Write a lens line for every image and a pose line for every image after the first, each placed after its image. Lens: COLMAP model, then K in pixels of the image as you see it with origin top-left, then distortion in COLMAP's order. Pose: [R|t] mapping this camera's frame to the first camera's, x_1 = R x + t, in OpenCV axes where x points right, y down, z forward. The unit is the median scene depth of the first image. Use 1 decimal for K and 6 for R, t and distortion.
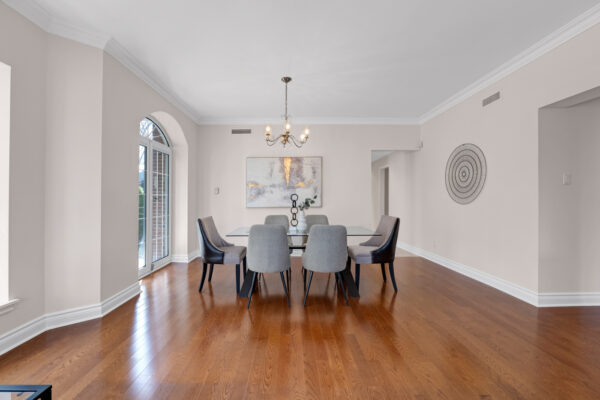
lens RADIAL K [[249.5, 0, 289.9], [0, 249.5, 199.5], [0, 0, 1]] dist [-0.002756, -0.000292]
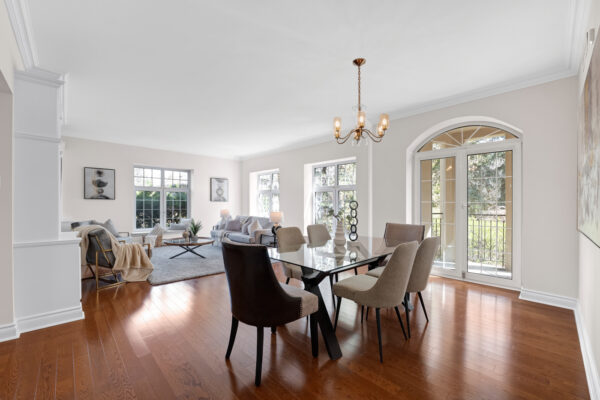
lens RADIAL K [[247.6, 0, 298.6], [0, 247.6, 207.8], [0, 0, 1]] dist [-0.002272, -0.000212]
pose [[-0.727305, 0.008638, -0.686260, 0.581316], [-0.004654, 0.999836, 0.017516, -0.007999], [0.686298, 0.015934, -0.727146, 1.227353]]
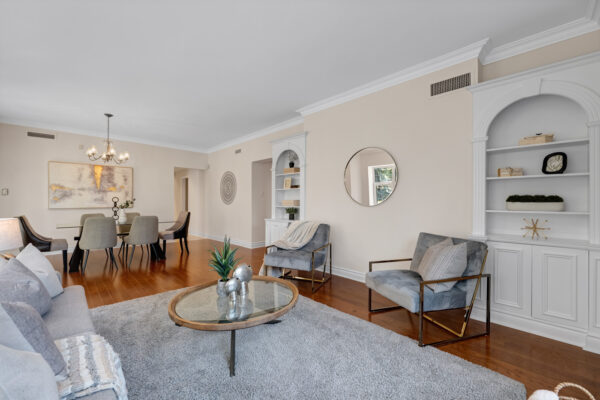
lens RADIAL K [[244.2, 0, 297.0], [0, 244.2, 202.5], [0, 0, 1]] dist [-0.003339, -0.000279]
pose [[0.714267, 0.002852, 0.699868, -0.181917], [-0.004227, 0.999991, 0.000238, 0.001705], [-0.699861, -0.003128, 0.714272, -0.600047]]
